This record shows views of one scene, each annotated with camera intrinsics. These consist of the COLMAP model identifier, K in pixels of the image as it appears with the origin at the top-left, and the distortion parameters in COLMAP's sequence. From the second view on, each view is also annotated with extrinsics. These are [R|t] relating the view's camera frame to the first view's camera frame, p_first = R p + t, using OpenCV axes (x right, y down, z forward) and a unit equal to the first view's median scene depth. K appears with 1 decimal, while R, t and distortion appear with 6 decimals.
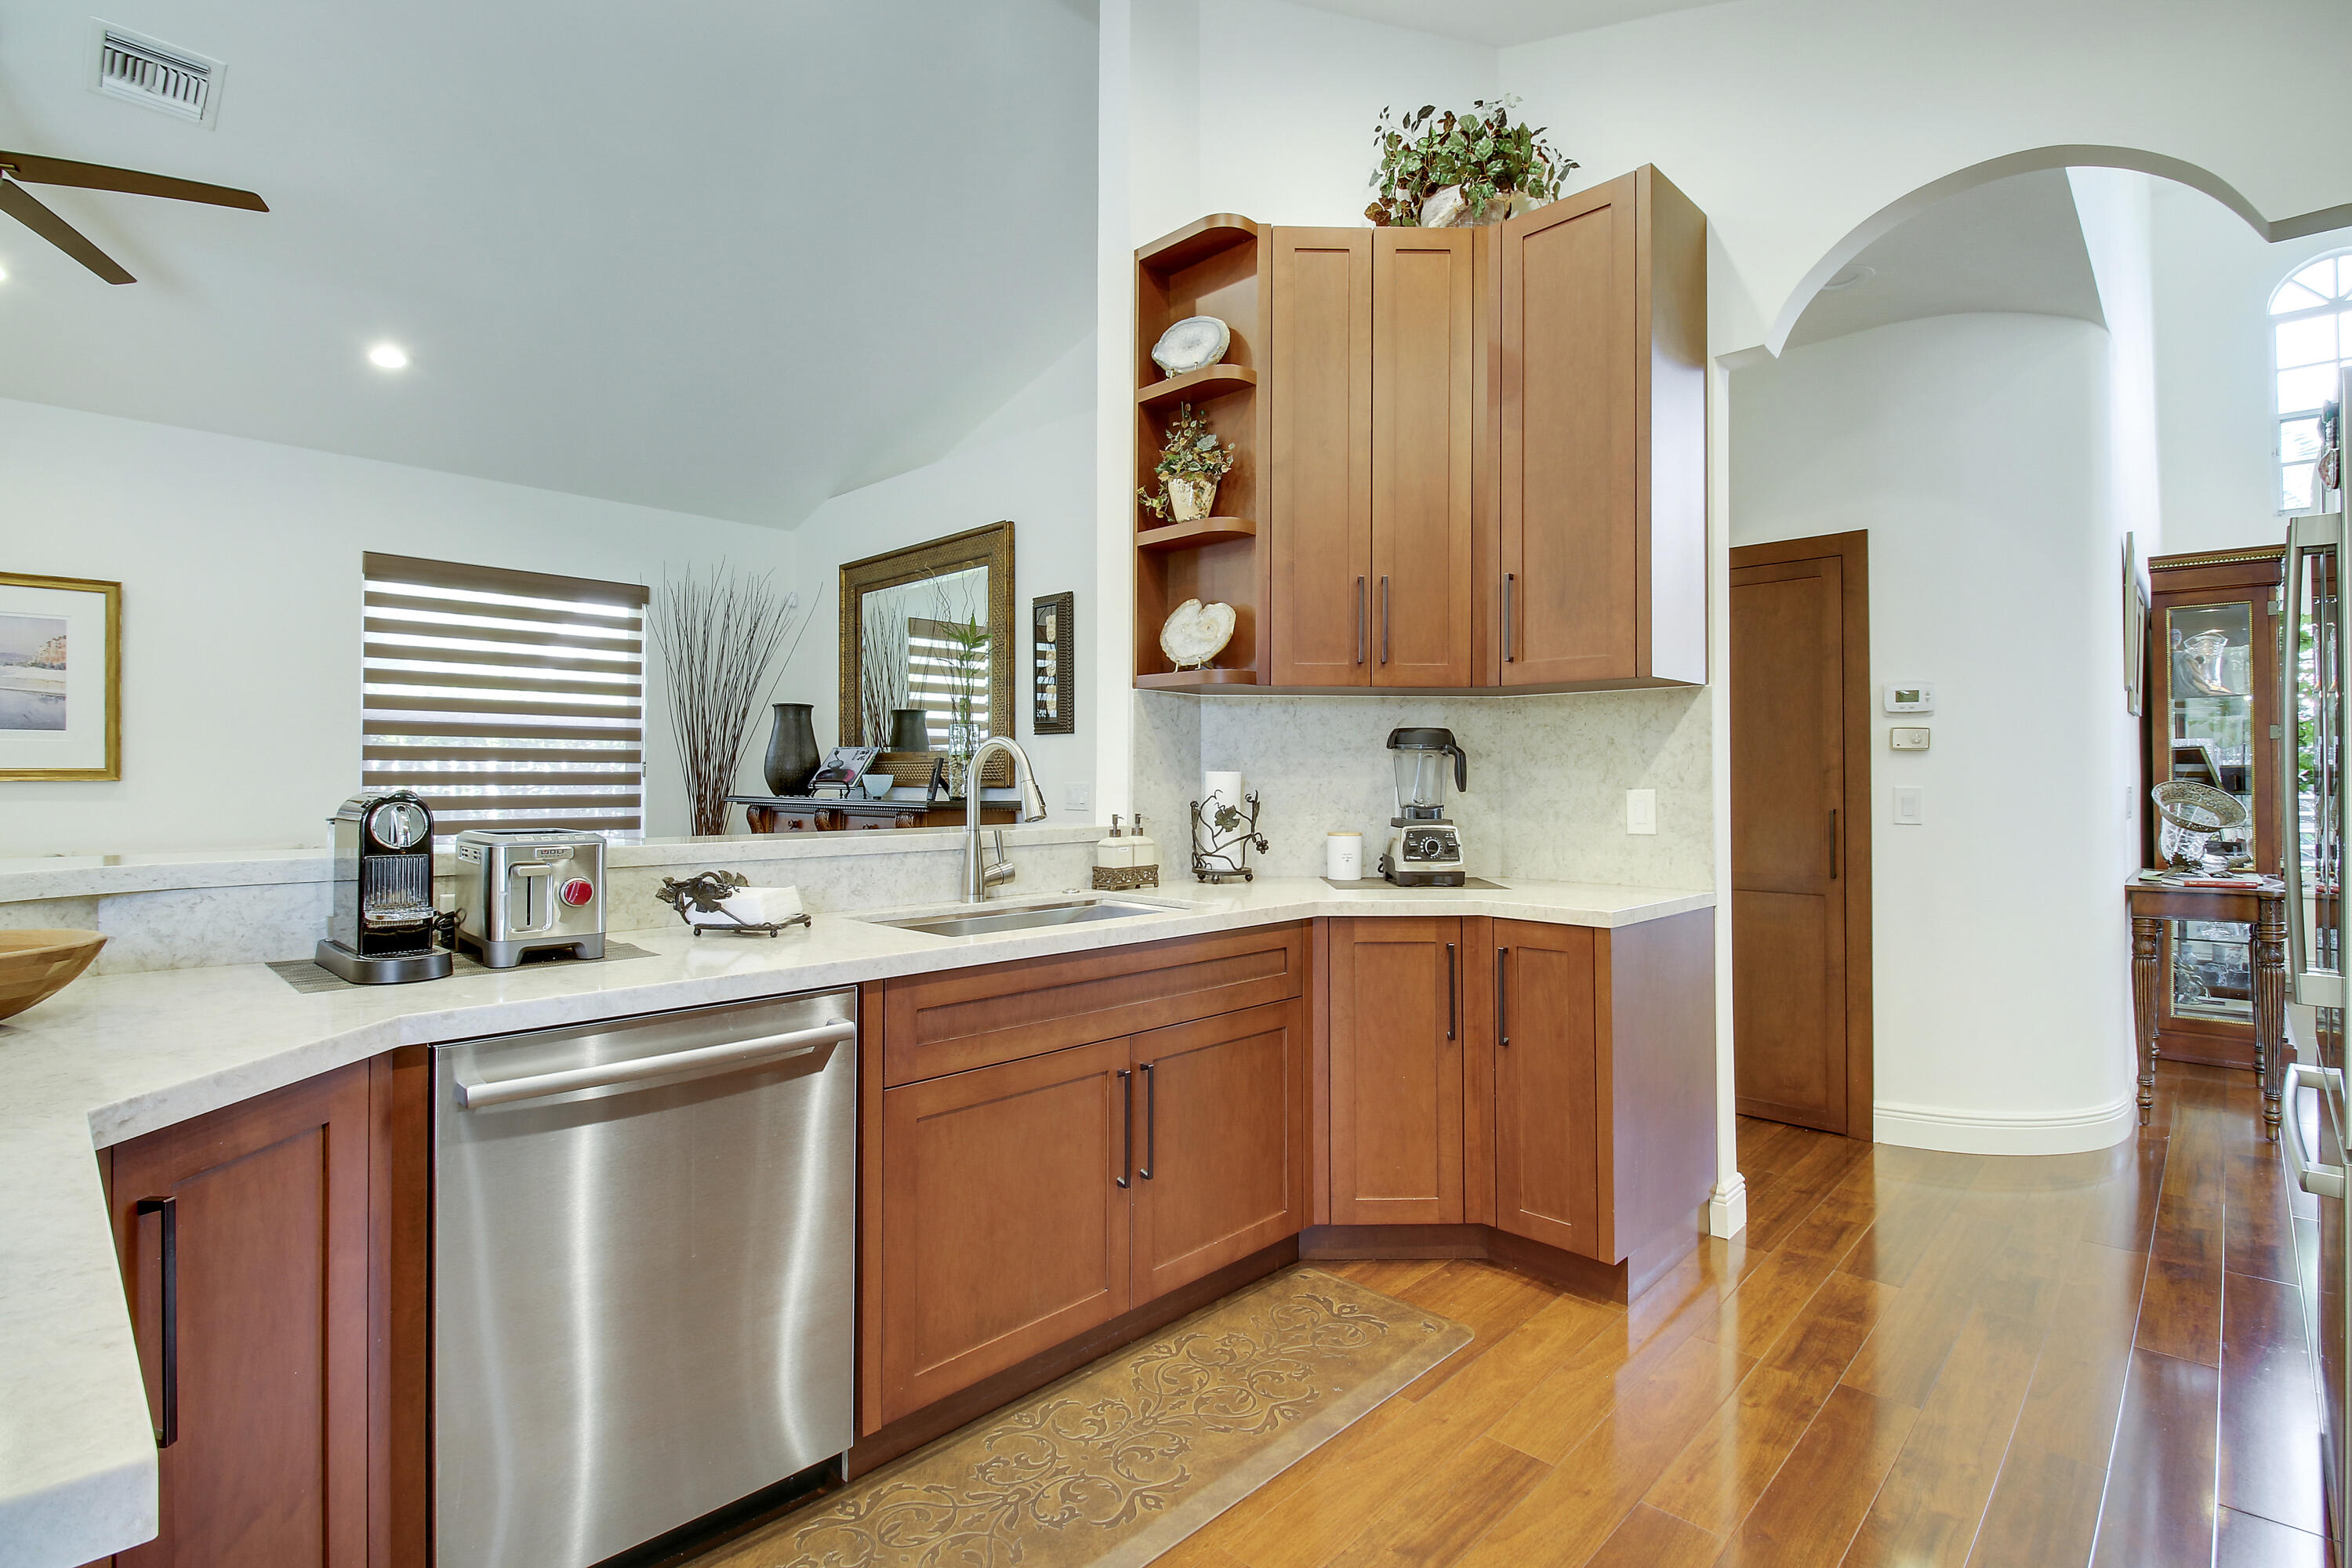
lens RADIAL K [[1093.5, 0, 1173.4], [0, 1093.5, 760.4], [0, 0, 1]] dist [0.001998, -0.012921]
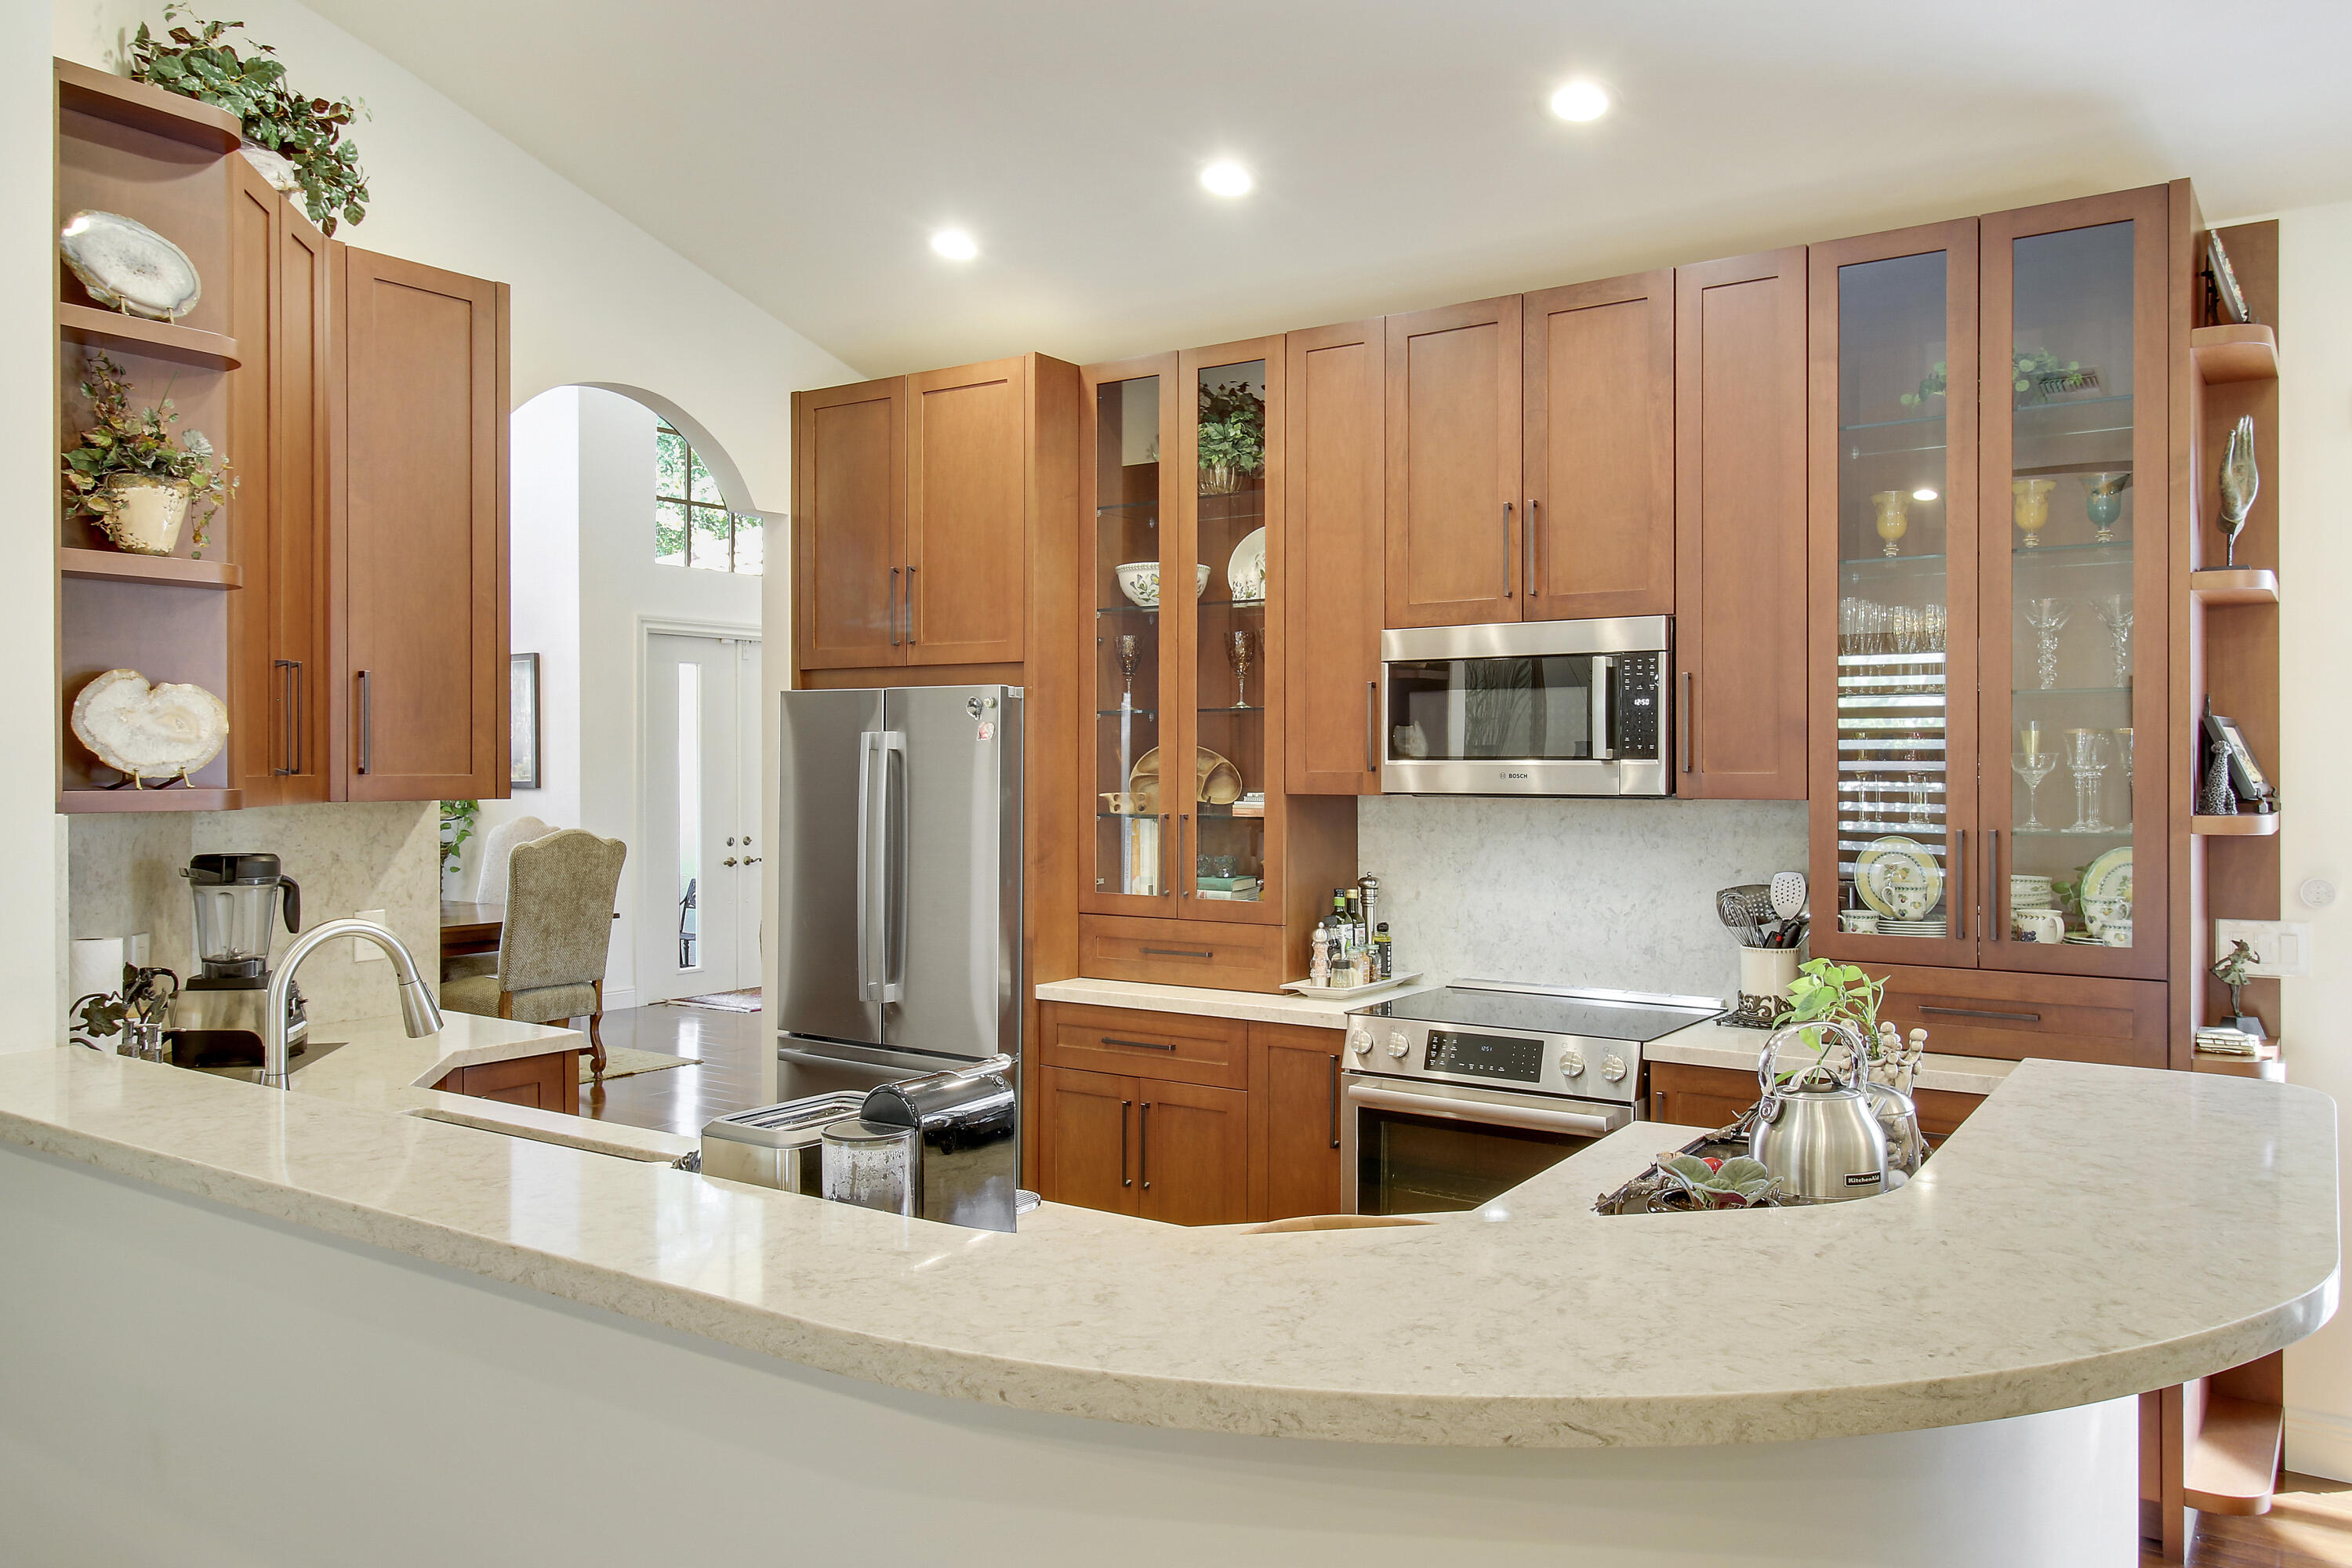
lens RADIAL K [[1690.2, 0, 1181.9], [0, 1690.2, 774.2], [0, 0, 1]] dist [0.002845, -0.000849]
pose [[-0.173238, -0.008235, 0.984845, -0.873322], [-0.018817, 0.999810, 0.005050, -0.086708], [-0.984700, -0.017657, -0.173360, 0.476358]]
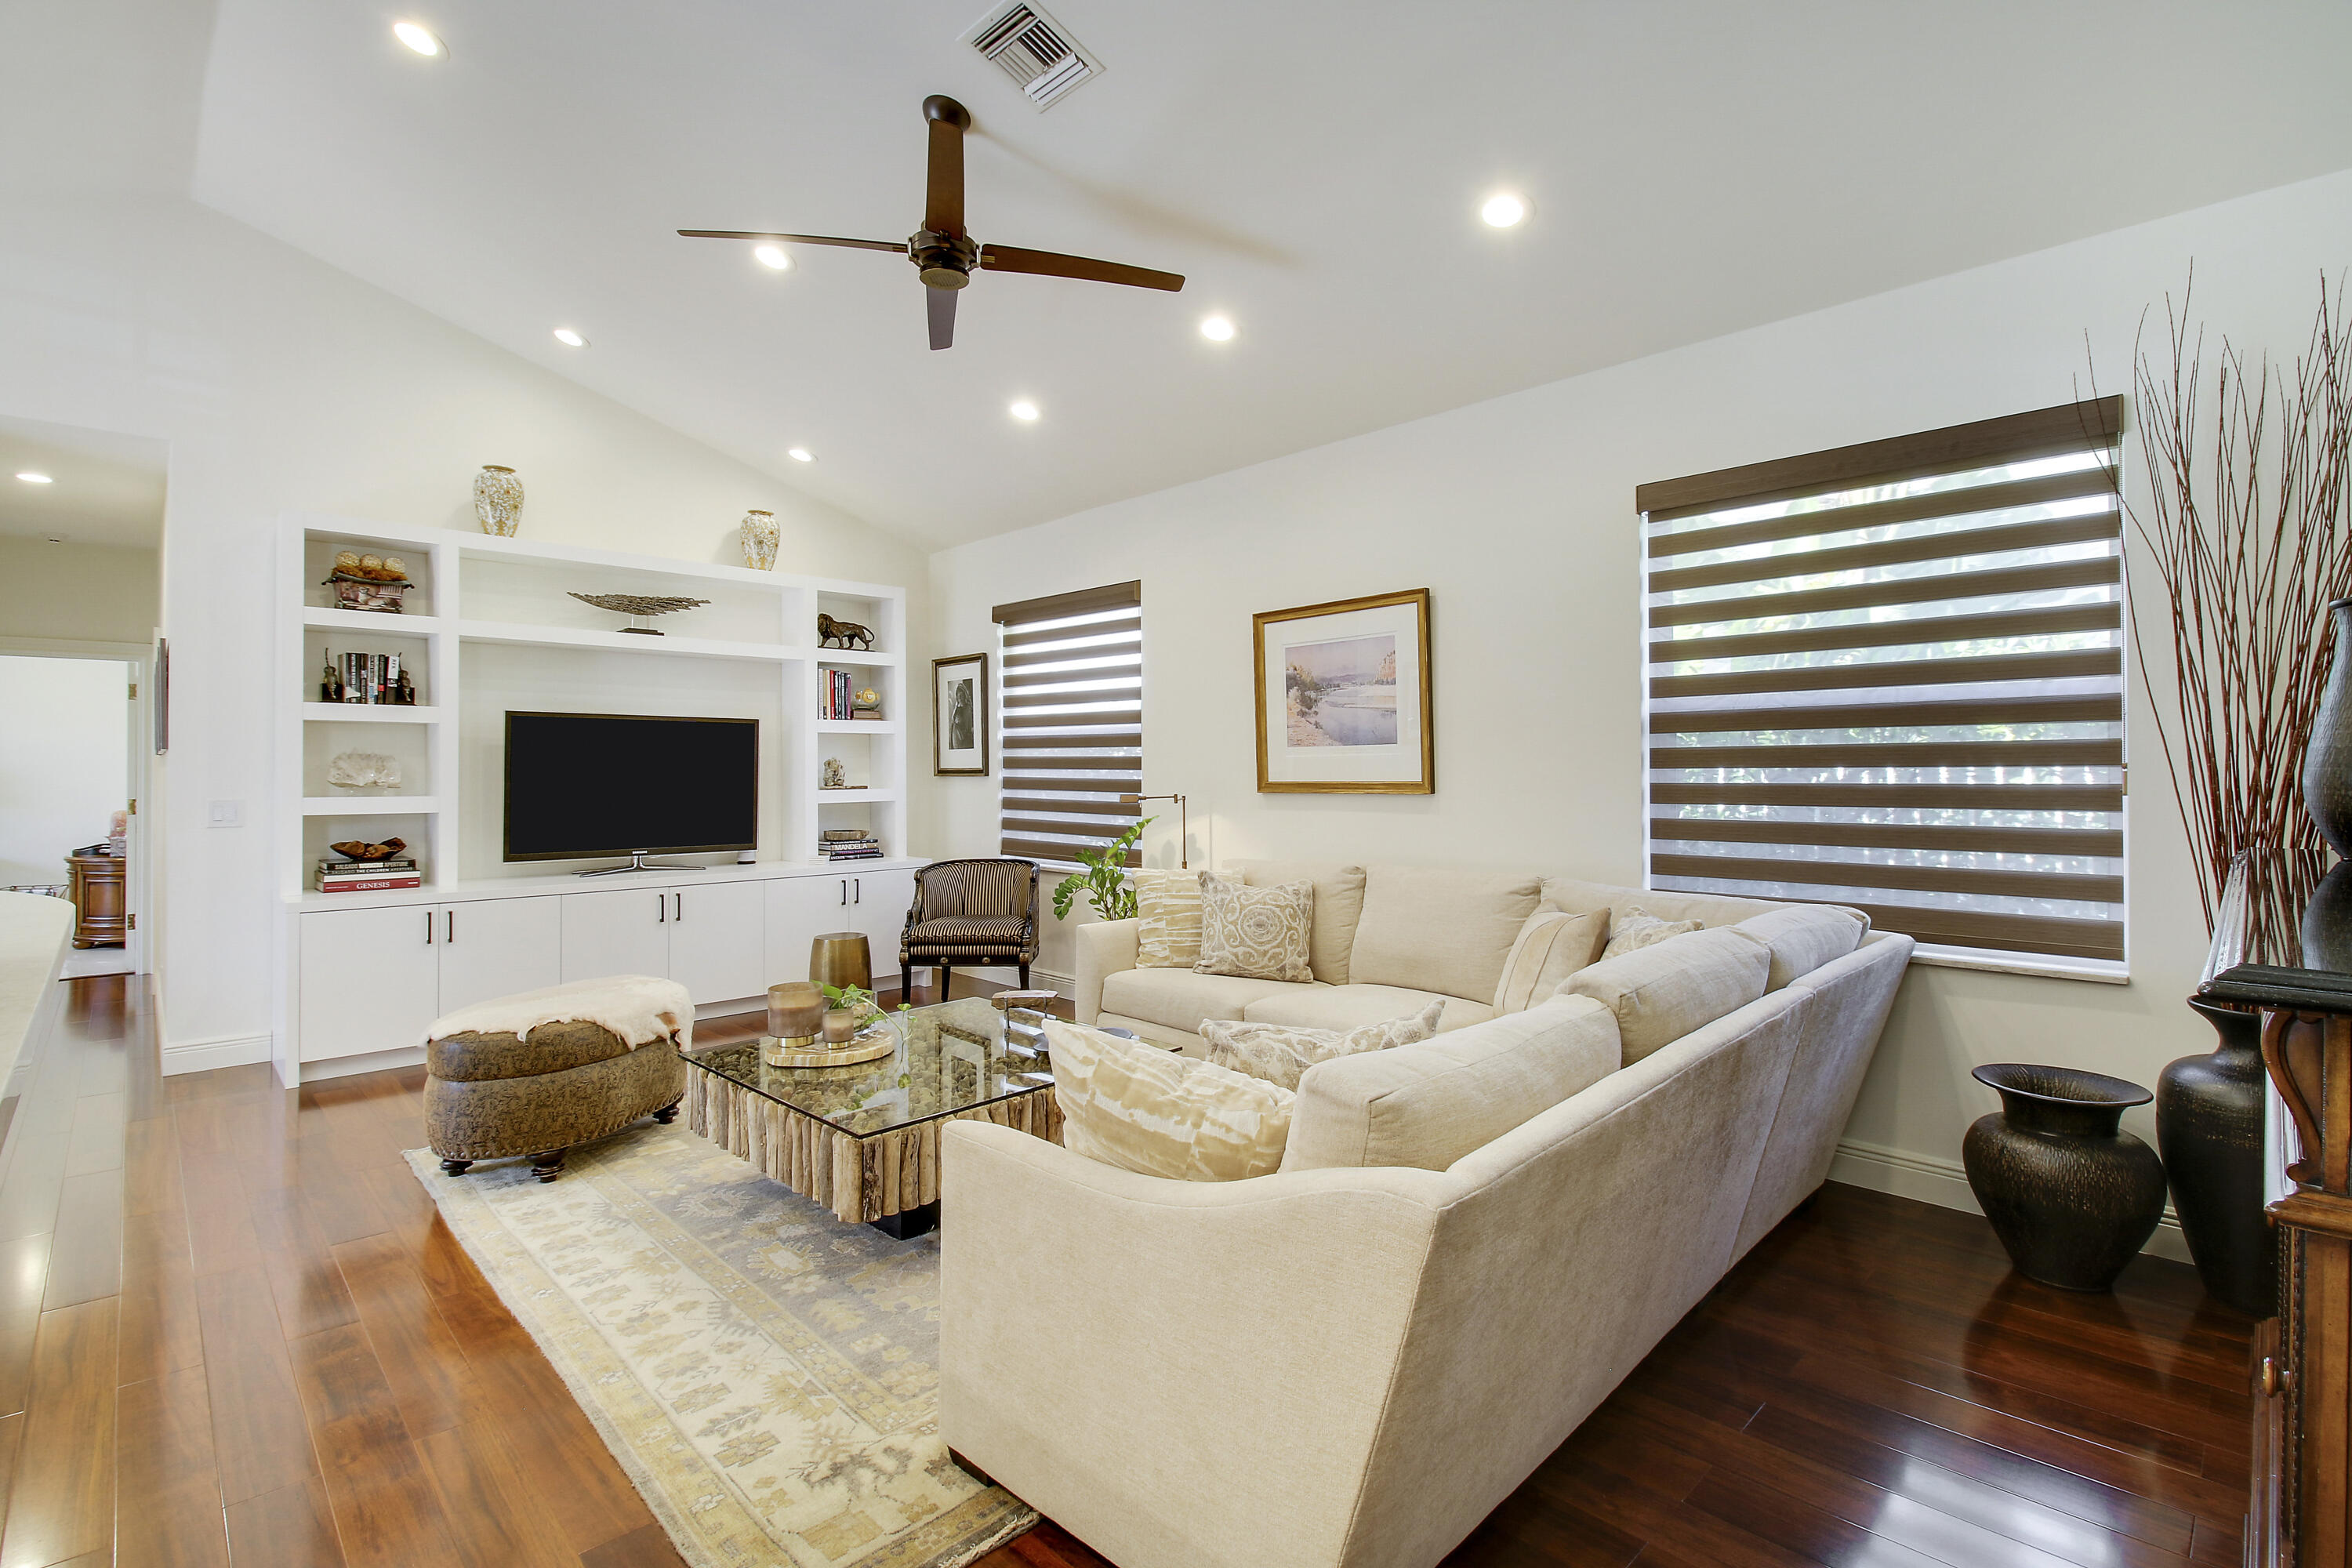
lens RADIAL K [[1093.5, 0, 1183.3], [0, 1093.5, 774.7], [0, 0, 1]] dist [0.001998, -0.012921]
pose [[-0.027333, 0.002416, -0.999623, 0.005641], [0.021723, 0.999762, 0.001822, -0.006358], [0.999390, -0.021665, -0.027379, 1.011839]]
